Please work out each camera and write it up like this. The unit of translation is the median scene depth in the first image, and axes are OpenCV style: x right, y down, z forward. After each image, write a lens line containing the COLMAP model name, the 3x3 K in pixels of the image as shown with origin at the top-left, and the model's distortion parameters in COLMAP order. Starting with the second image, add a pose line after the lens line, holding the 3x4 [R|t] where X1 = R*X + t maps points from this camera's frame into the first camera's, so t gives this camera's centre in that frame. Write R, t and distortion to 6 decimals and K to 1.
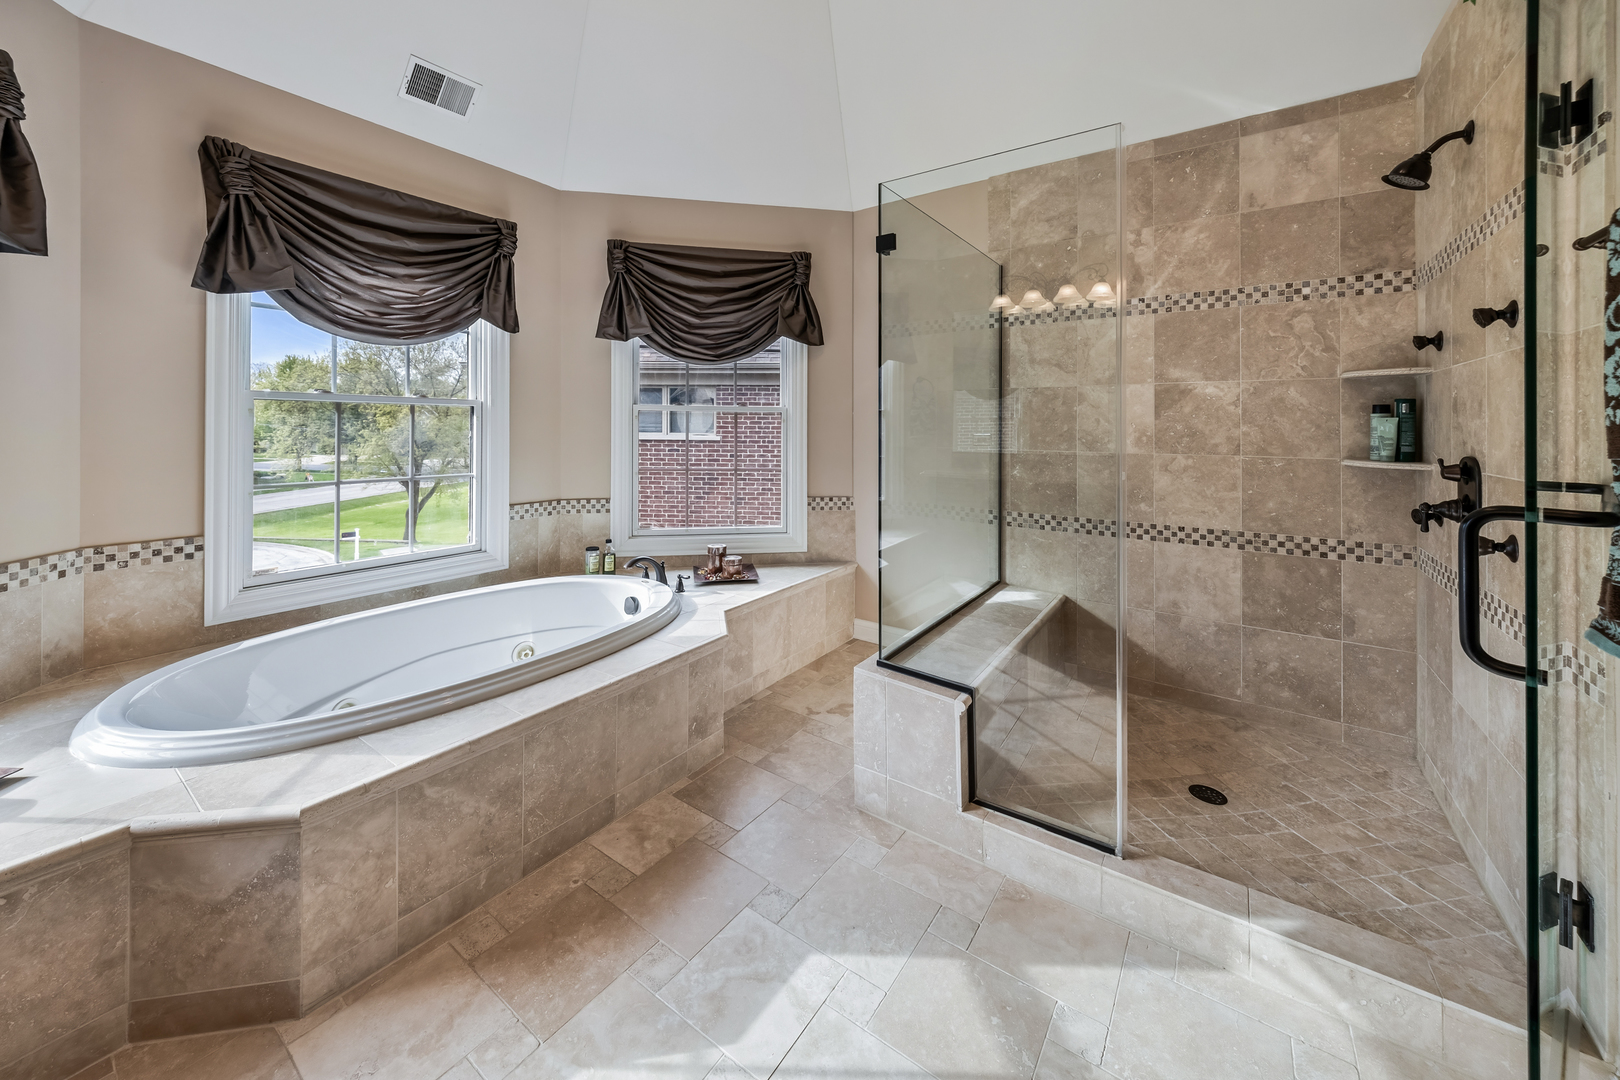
lens RADIAL K [[602.8, 0, 803.7], [0, 602.8, 425.4], [0, 0, 1]] dist [0.001232, -0.001427]
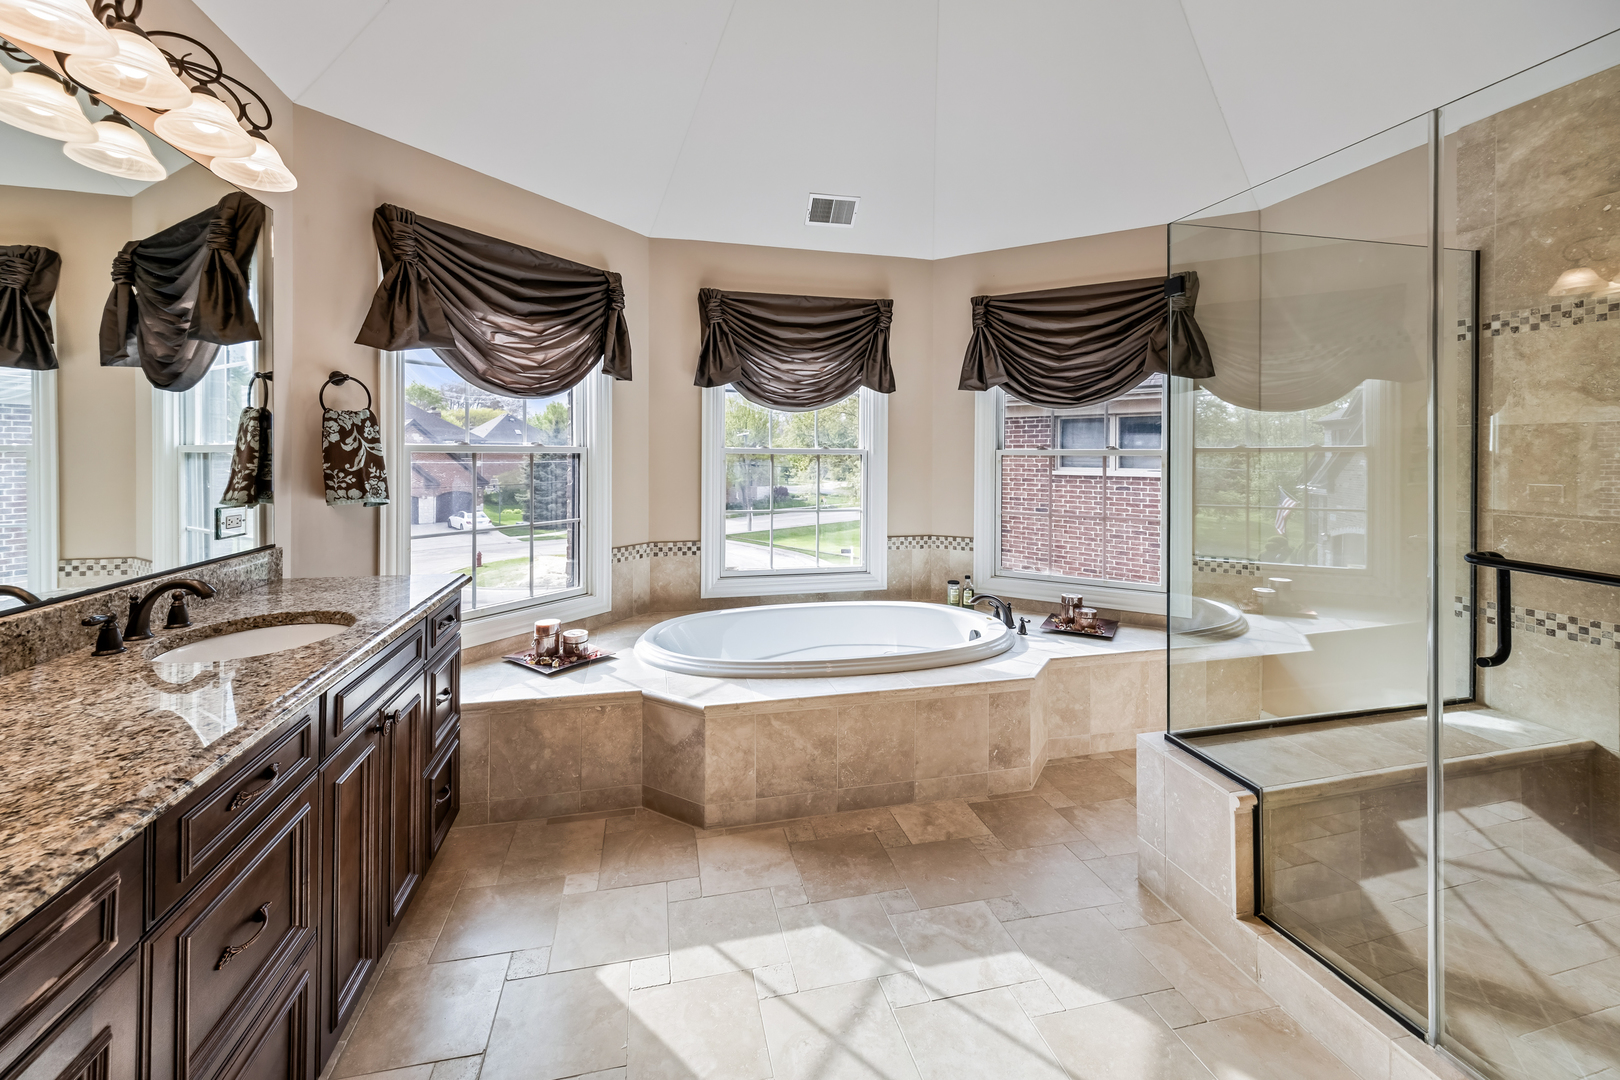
lens RADIAL K [[649.6, 0, 805.0], [0, 649.6, 454.1], [0, 0, 1]] dist [-0.000257, -0.000885]
pose [[0.760612, -0.004381, -0.649192, 0.312034], [0.001573, 0.999987, -0.004905, -0.035833], [0.649205, 0.002710, 0.760609, -0.117428]]
